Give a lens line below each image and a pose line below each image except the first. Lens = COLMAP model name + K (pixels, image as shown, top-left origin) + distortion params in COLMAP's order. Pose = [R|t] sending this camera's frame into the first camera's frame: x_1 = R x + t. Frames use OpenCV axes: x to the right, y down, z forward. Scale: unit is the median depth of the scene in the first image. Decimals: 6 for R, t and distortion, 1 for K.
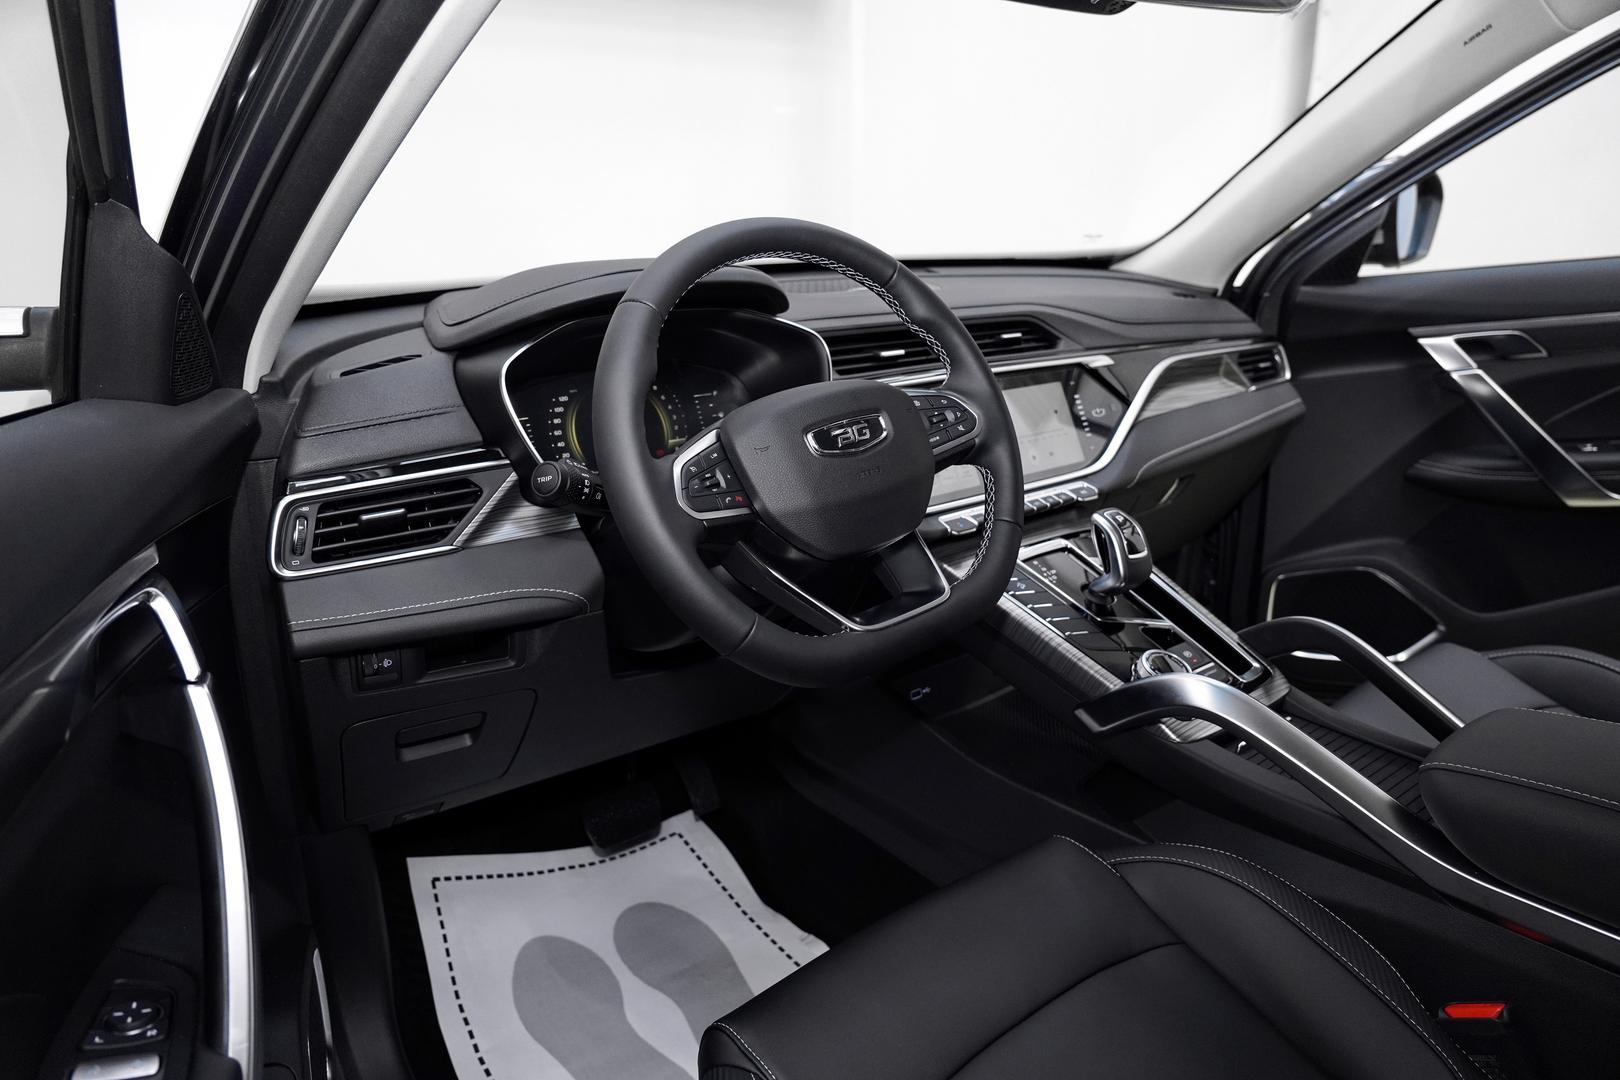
lens RADIAL K [[1067.9, 0, 810.0], [0, 1067.9, 540.0], [0, 0, 1]] dist [-0.043097, 0.000949]
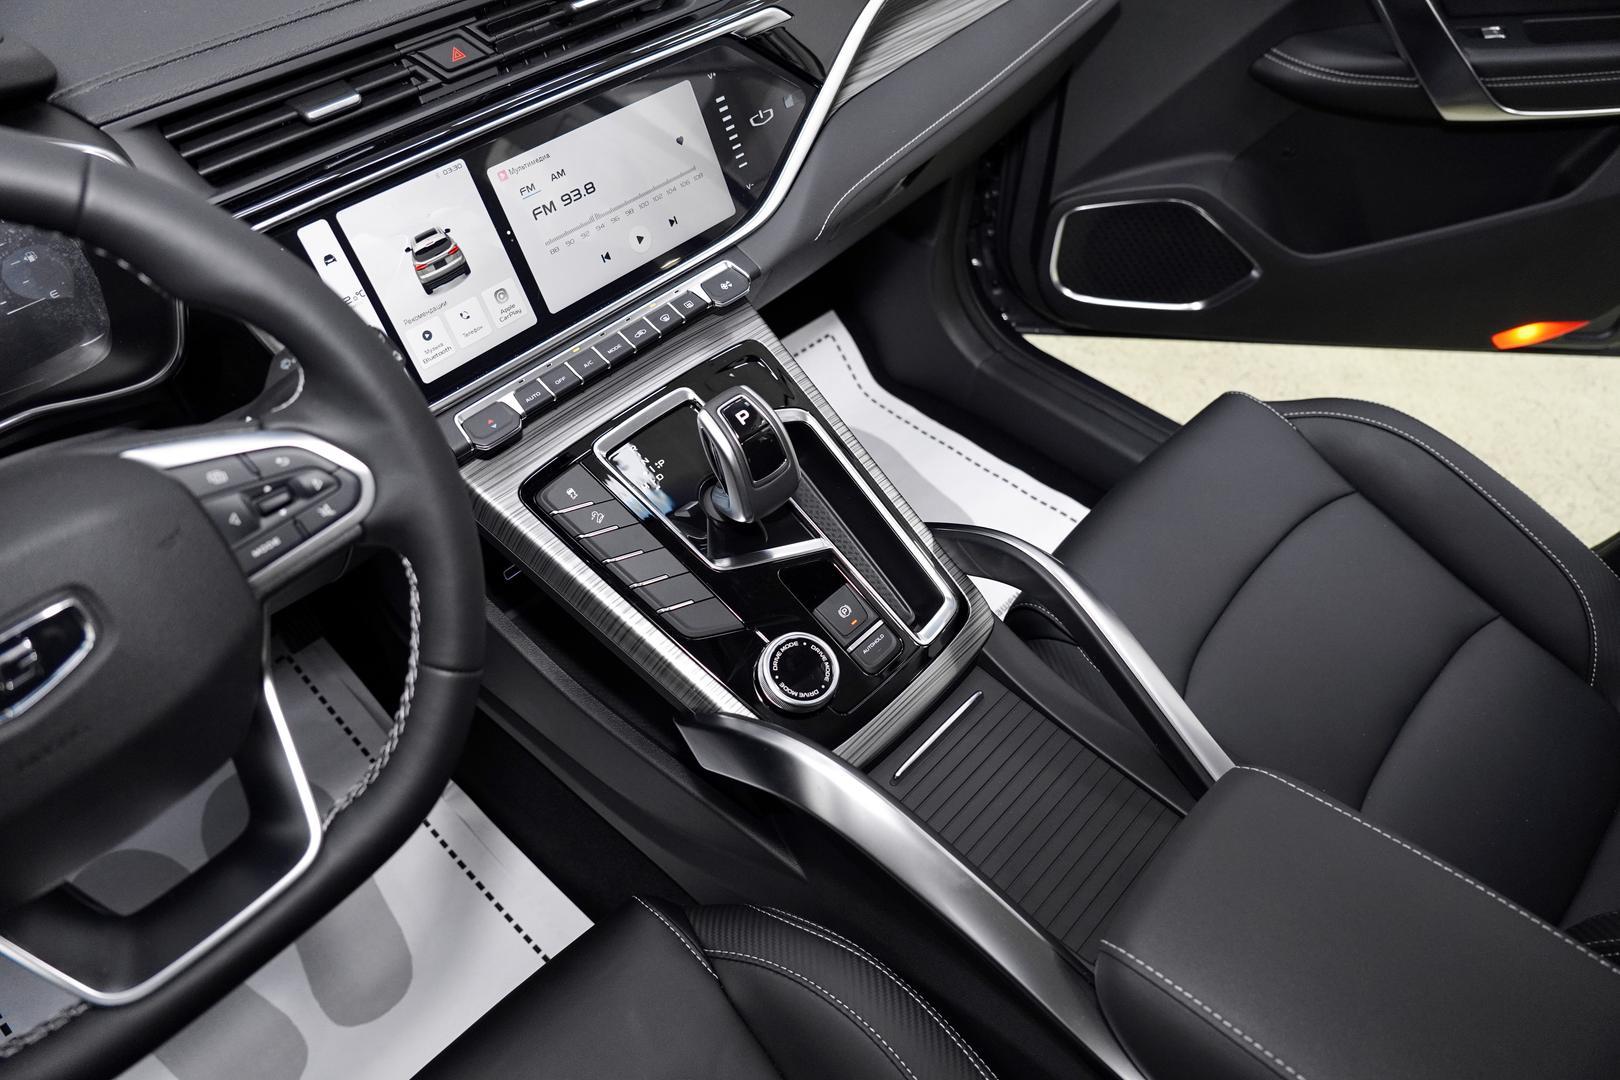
lens RADIAL K [[1067.9, 0, 810.0], [0, 1067.9, 540.0], [0, 0, 1]] dist [-0.043097, 0.000949]
pose [[0.989509, -0.091676, 0.111658, 0.193704], [0.021660, 0.858277, 0.512729, -0.207445], [-0.142839, -0.504931, 0.851259, 0.329487]]
